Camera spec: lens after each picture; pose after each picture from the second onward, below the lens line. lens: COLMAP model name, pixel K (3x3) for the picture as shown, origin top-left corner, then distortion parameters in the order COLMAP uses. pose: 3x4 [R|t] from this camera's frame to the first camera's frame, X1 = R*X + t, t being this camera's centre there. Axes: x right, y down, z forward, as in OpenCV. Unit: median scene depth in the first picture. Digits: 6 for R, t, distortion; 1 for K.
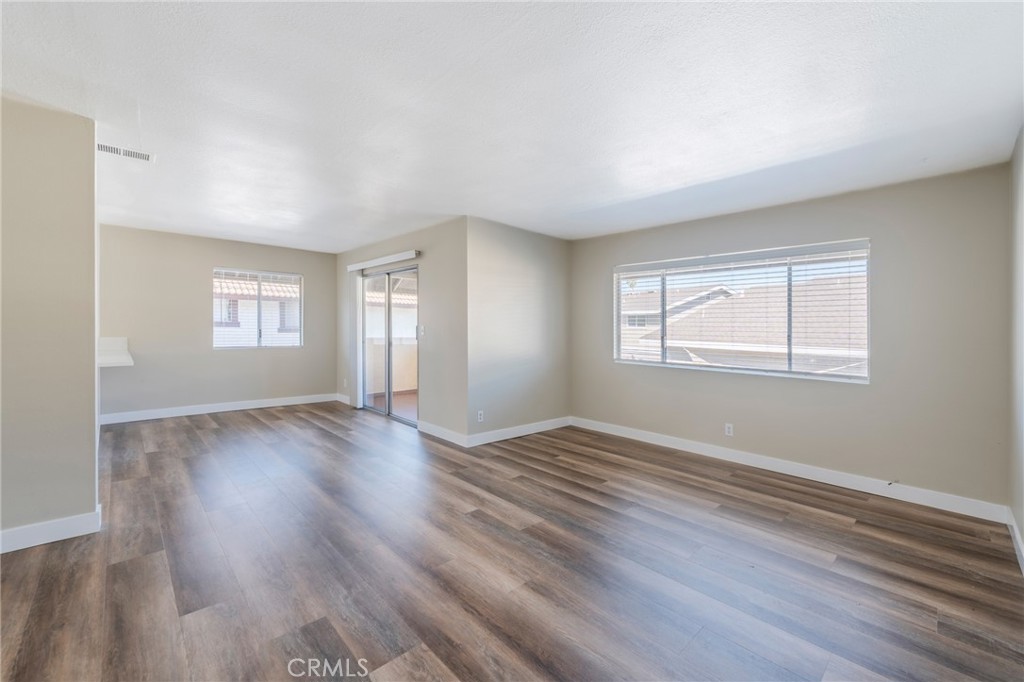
lens RADIAL K [[414.2, 0, 511.3], [0, 414.2, 332.1], [0, 0, 1]] dist [-0.000377, -0.000279]
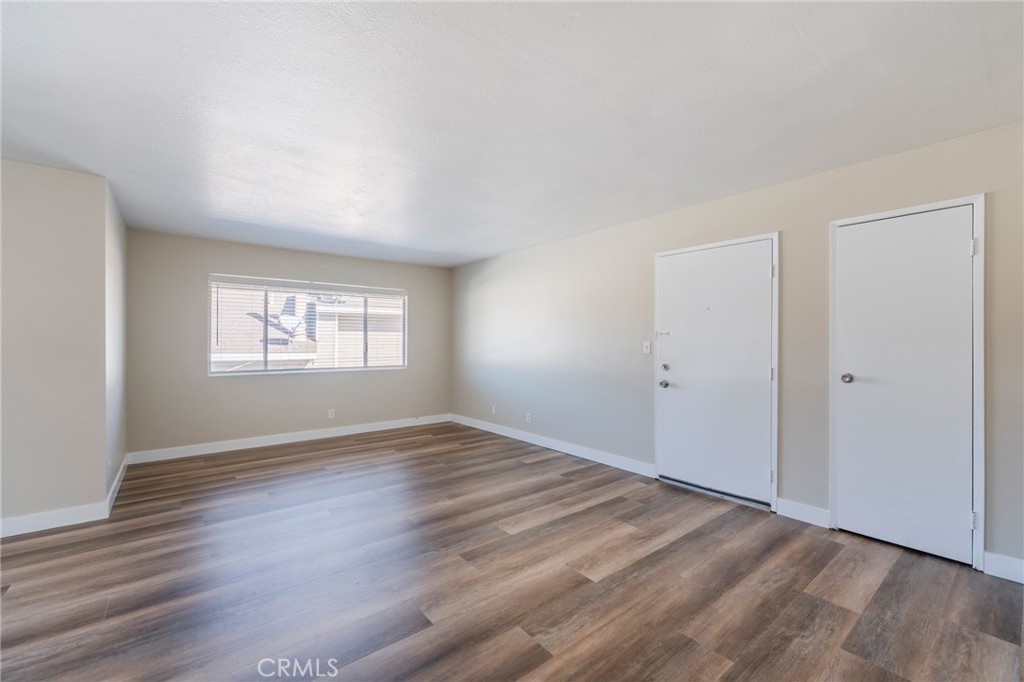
lens RADIAL K [[414.2, 0, 511.3], [0, 414.2, 332.1], [0, 0, 1]] dist [-0.000377, -0.000279]
pose [[0.076642, 0.009133, 0.997017, -0.842025], [0.008370, 0.999917, -0.009803, -0.013977], [-0.997024, 0.009097, 0.076559, 0.333861]]
